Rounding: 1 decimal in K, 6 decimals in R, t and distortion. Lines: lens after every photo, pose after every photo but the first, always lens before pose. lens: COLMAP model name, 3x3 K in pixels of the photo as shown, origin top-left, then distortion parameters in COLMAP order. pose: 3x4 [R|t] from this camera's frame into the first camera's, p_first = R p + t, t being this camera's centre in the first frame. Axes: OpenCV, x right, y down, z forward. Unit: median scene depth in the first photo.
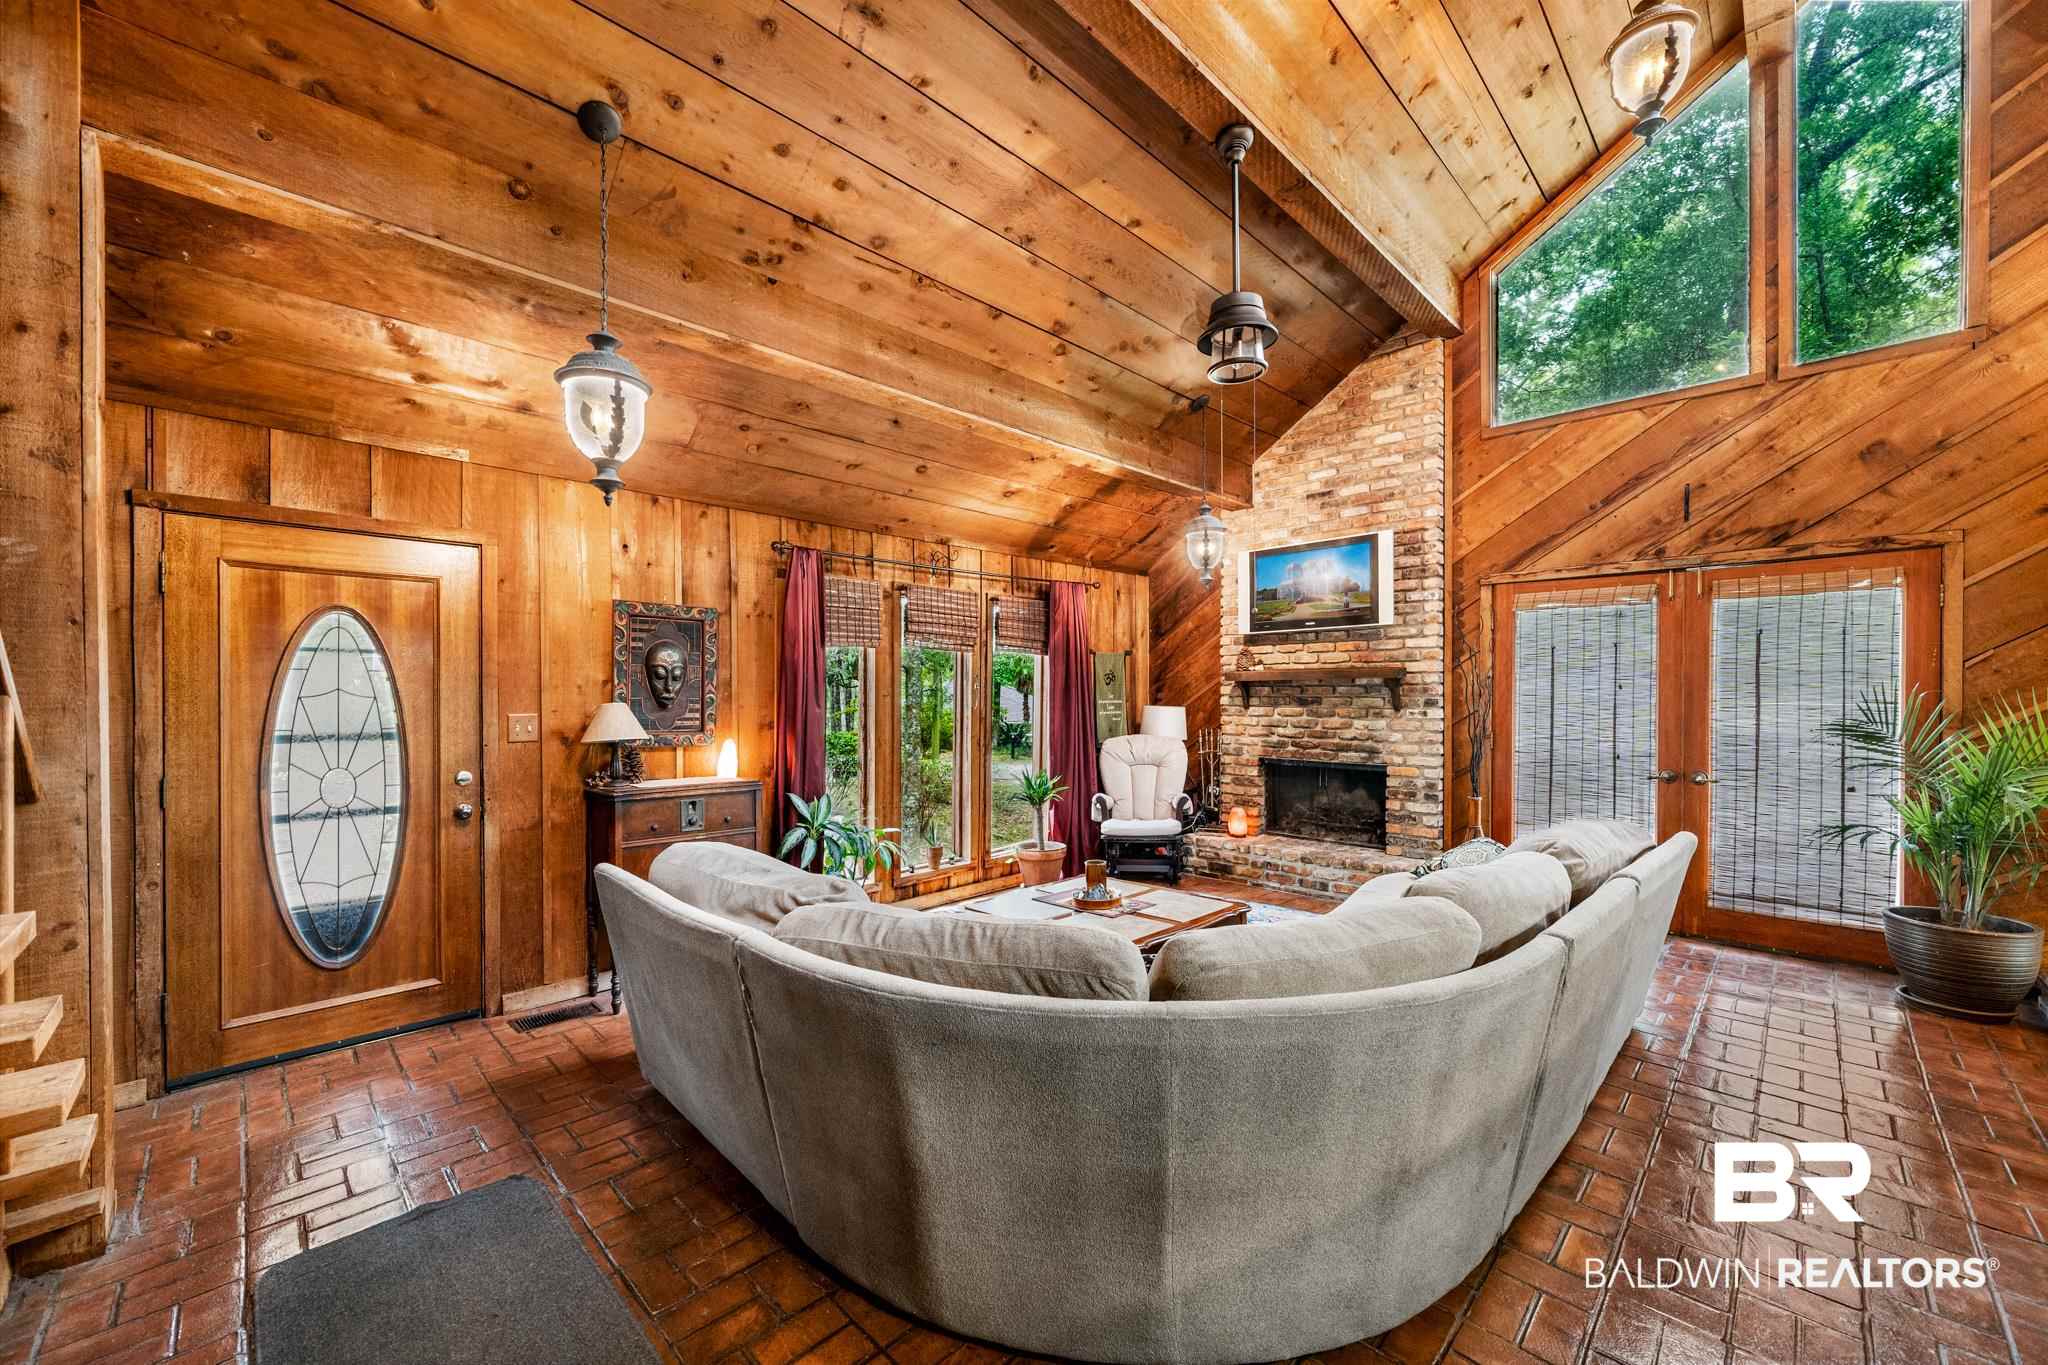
lens RADIAL K [[792.7, 0, 1021.9], [0, 792.7, 688.6], [0, 0, 1]] dist [0.000074, 0.000092]
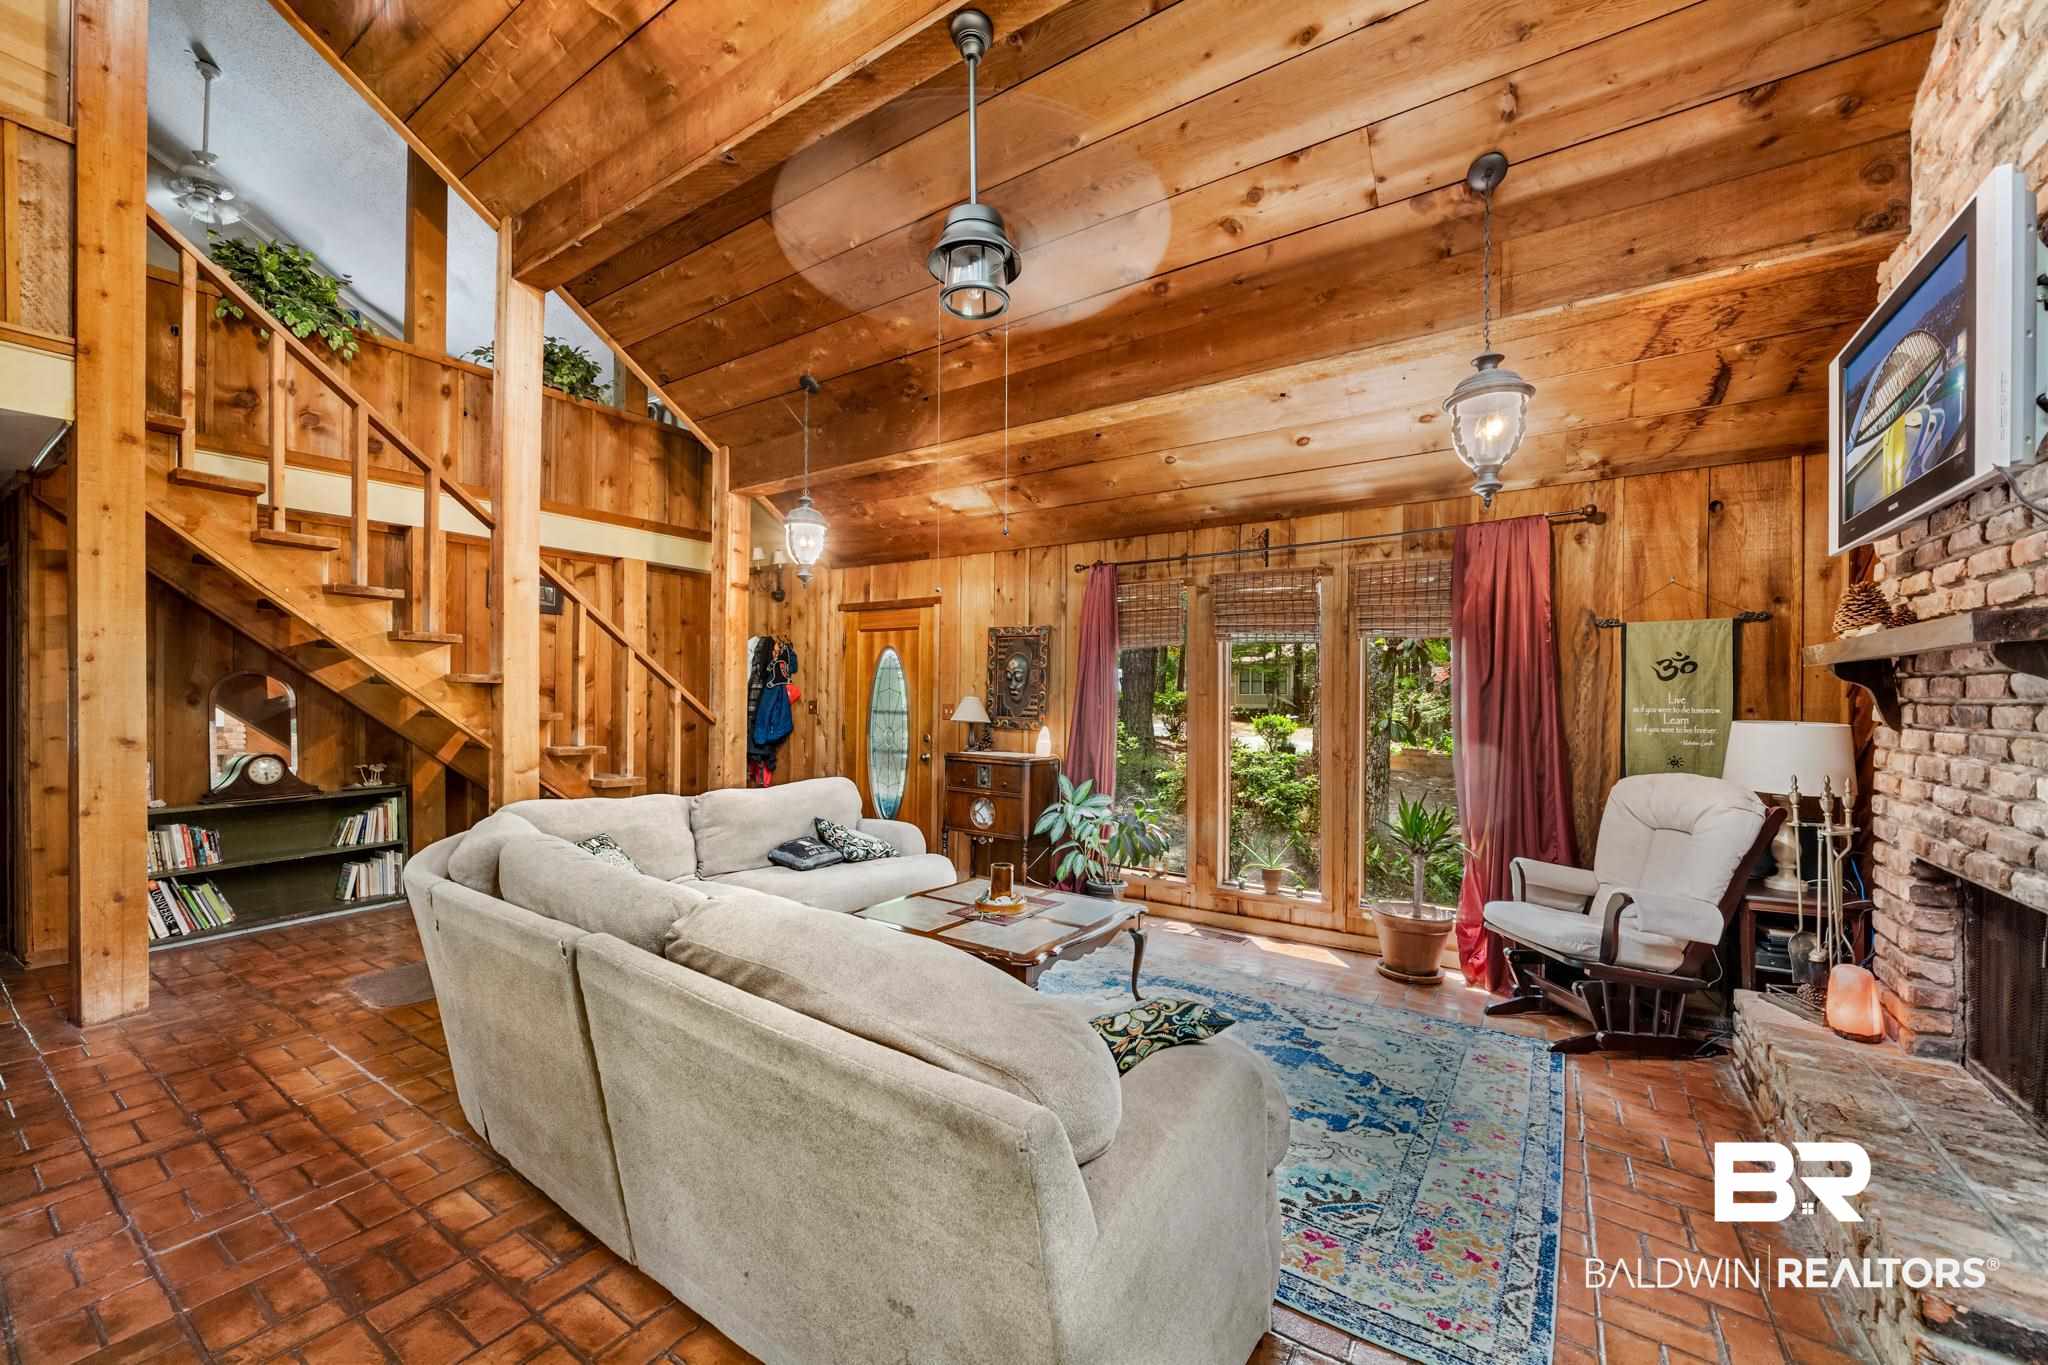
lens RADIAL K [[792.7, 0, 1020.3], [0, 792.7, 694.6], [0, 0, 1]] dist [0.000074, 0.000092]
pose [[0.187130, 0.000888, -0.982335, 0.902609], [-0.005885, 0.999983, -0.000217, 0.012508], [0.982318, 0.005822, 0.187132, 0.735456]]
